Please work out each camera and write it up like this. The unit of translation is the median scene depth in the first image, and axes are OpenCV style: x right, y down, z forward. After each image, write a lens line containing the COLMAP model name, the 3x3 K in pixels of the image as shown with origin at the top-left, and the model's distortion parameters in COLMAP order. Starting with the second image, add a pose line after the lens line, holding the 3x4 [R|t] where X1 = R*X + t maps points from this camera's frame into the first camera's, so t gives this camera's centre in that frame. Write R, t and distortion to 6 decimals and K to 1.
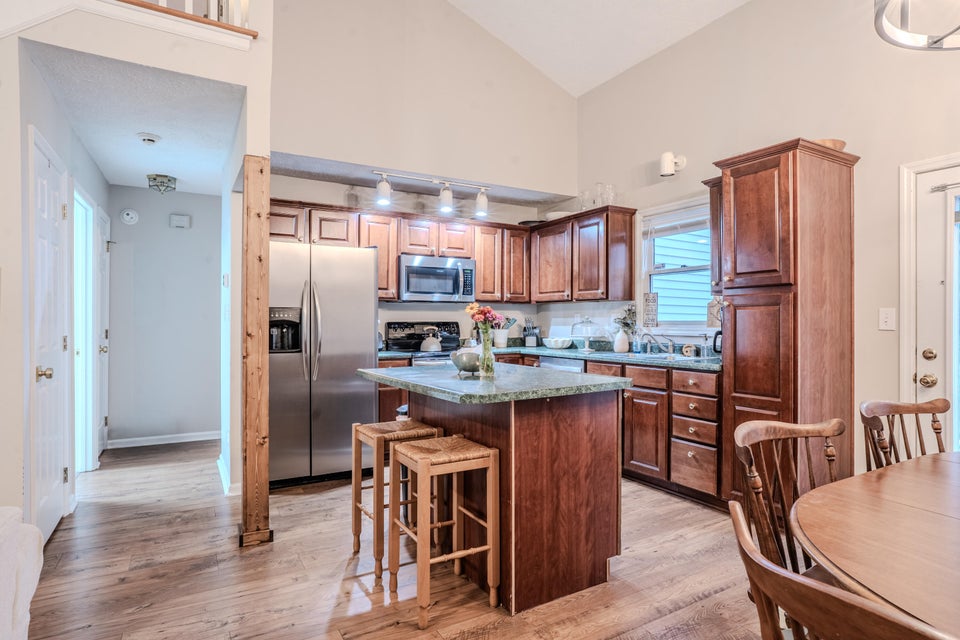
lens RADIAL K [[527.2, 0, 478.3], [0, 527.2, 319.9], [0, 0, 1]] dist [-0.043529, 0.028500]
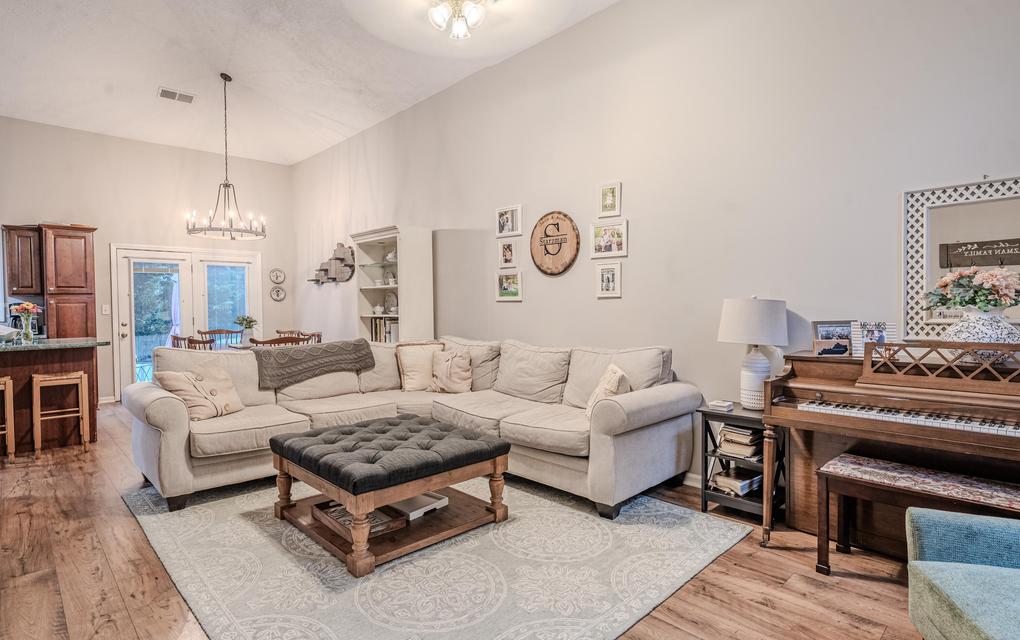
lens RADIAL K [[527.6, 0, 486.2], [0, 527.6, 318.2], [0, 0, 1]] dist [-0.001878, 0.000502]
pose [[-0.225109, -0.022205, 0.974081, -1.655708], [0.006167, 0.999688, 0.024214, -0.008804], [-0.974314, 0.011458, -0.224902, -0.093457]]
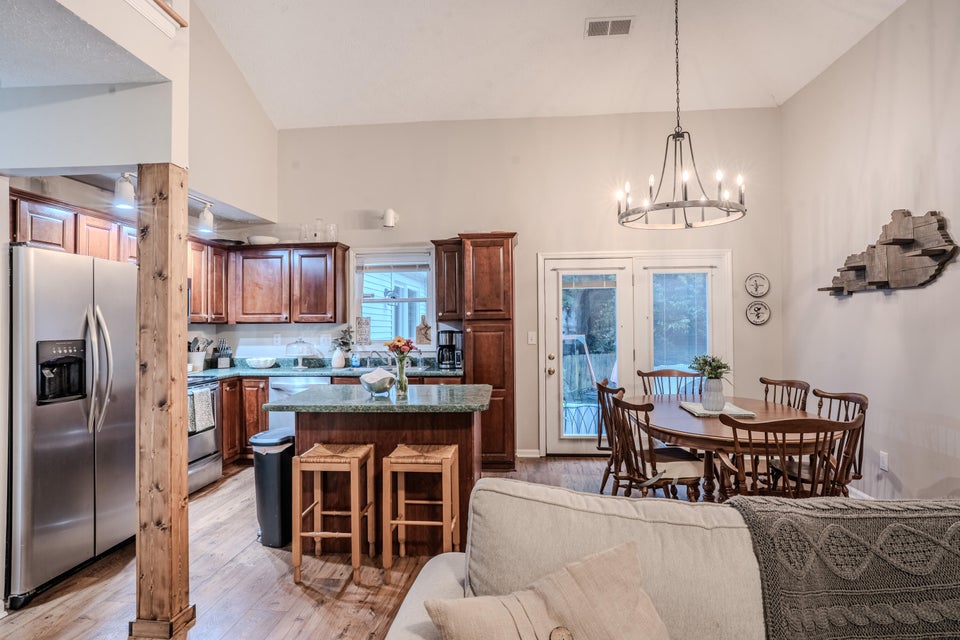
lens RADIAL K [[527.2, 0, 479.2], [0, 527.2, 320.6], [0, 0, 1]] dist [-0.043529, 0.028500]
pose [[0.568146, -0.000352, 0.822927, -0.722253], [0.007485, 0.999961, -0.004740, -0.048608], [-0.822893, 0.008853, 0.568127, 0.109524]]
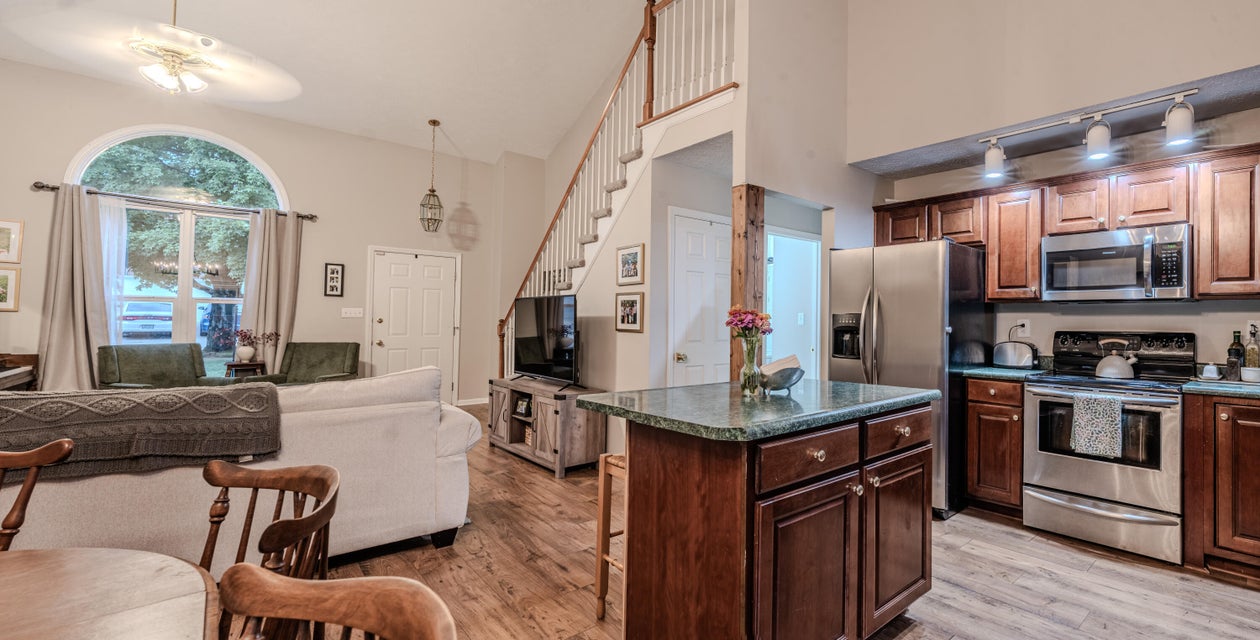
lens RADIAL K [[530.0, 0, 772.2], [0, 530.0, 313.6], [0, 0, 1]] dist [-0.004090, -0.000133]
pose [[0.280833, -0.016035, -0.959623, 0.642722], [-0.011351, 0.999735, -0.020027, -0.001908], [0.959690, 0.016517, 0.280576, 0.643056]]
